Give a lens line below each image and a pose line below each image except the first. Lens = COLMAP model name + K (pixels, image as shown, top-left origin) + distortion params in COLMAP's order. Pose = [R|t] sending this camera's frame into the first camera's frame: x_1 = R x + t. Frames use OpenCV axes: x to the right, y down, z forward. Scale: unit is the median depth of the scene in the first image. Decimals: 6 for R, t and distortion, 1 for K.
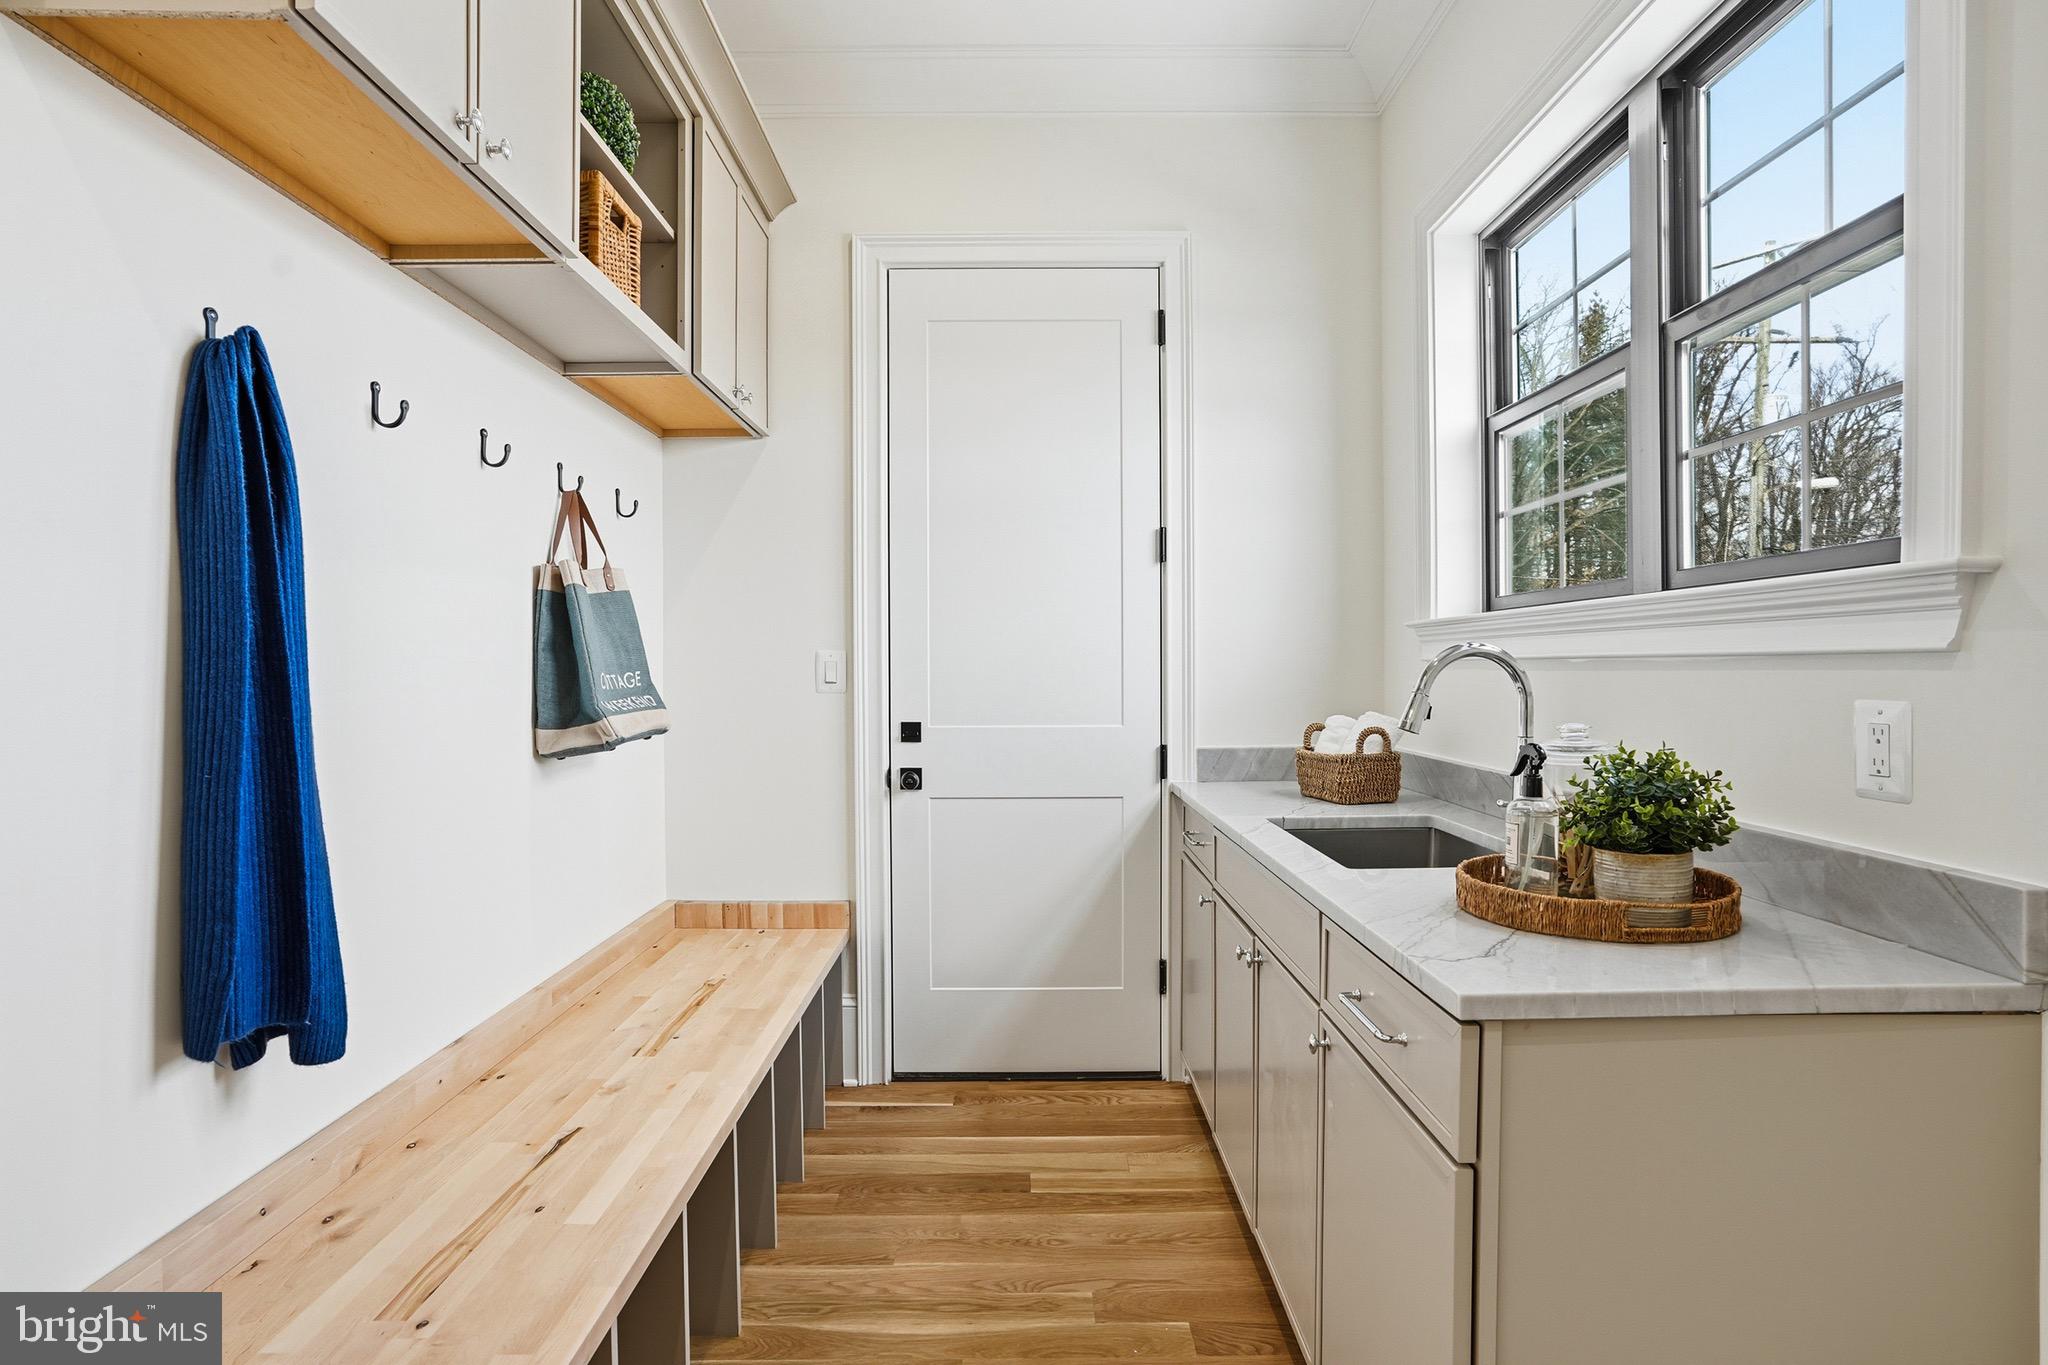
lens RADIAL K [[1062.1, 0, 1011.9], [0, 1062.1, 679.1], [0, 0, 1]] dist [-0.060358, 0.032227]
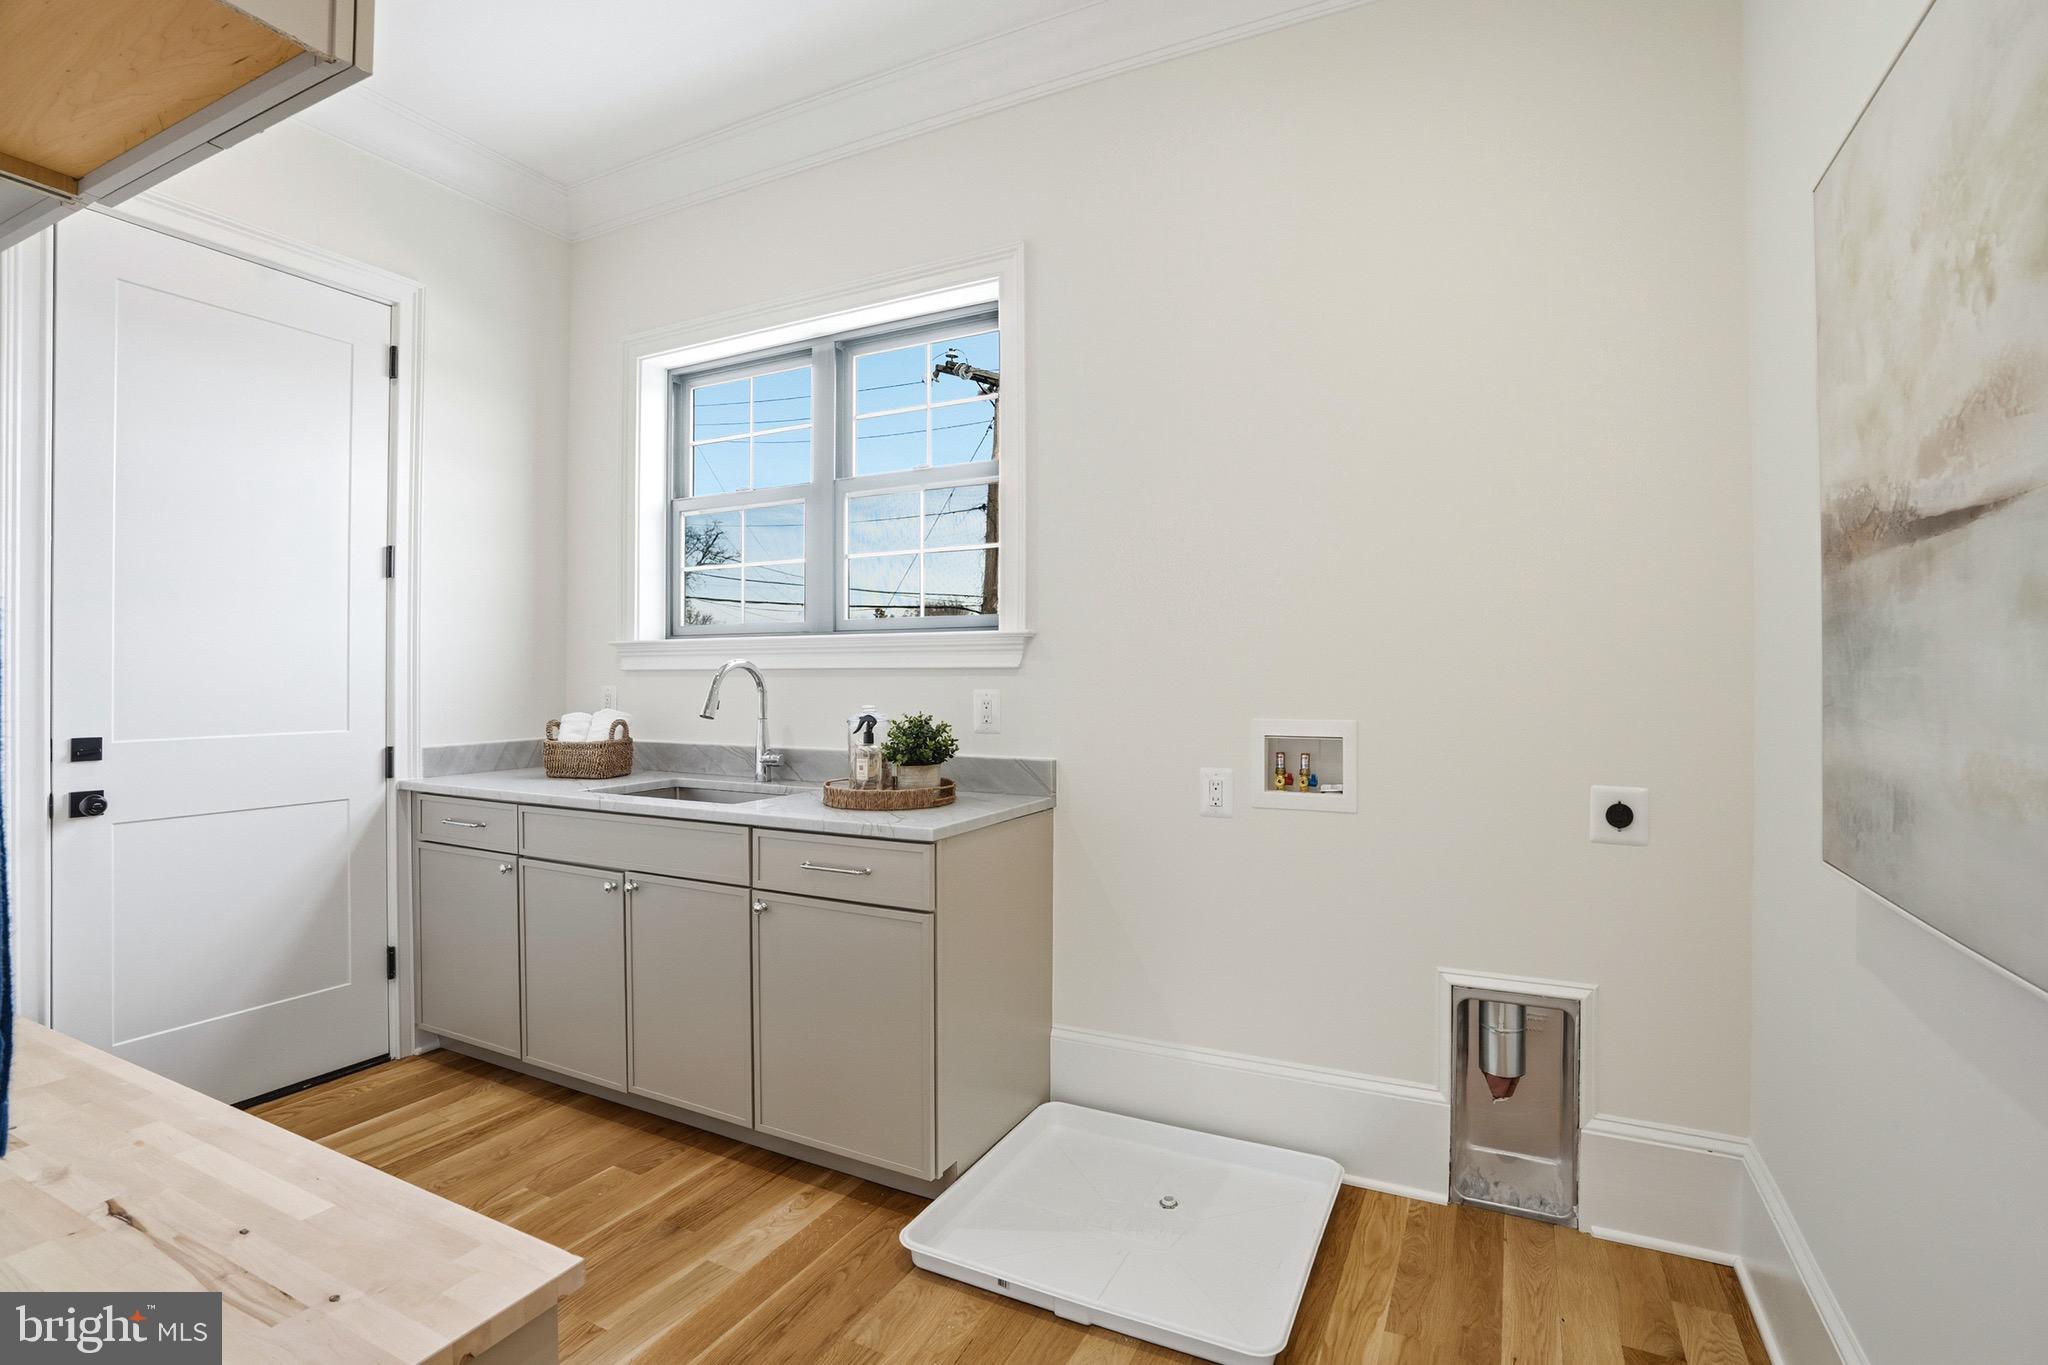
lens RADIAL K [[991.3, 0, 1031.3], [0, 991.3, 667.6], [0, 0, 1]] dist [-0.066383, 0.029916]
pose [[0.451162, 0.010632, 0.892379, -0.527419], [0.009633, 0.999813, -0.016783, 0.004951], [-0.892390, 0.016168, 0.450975, -0.034438]]
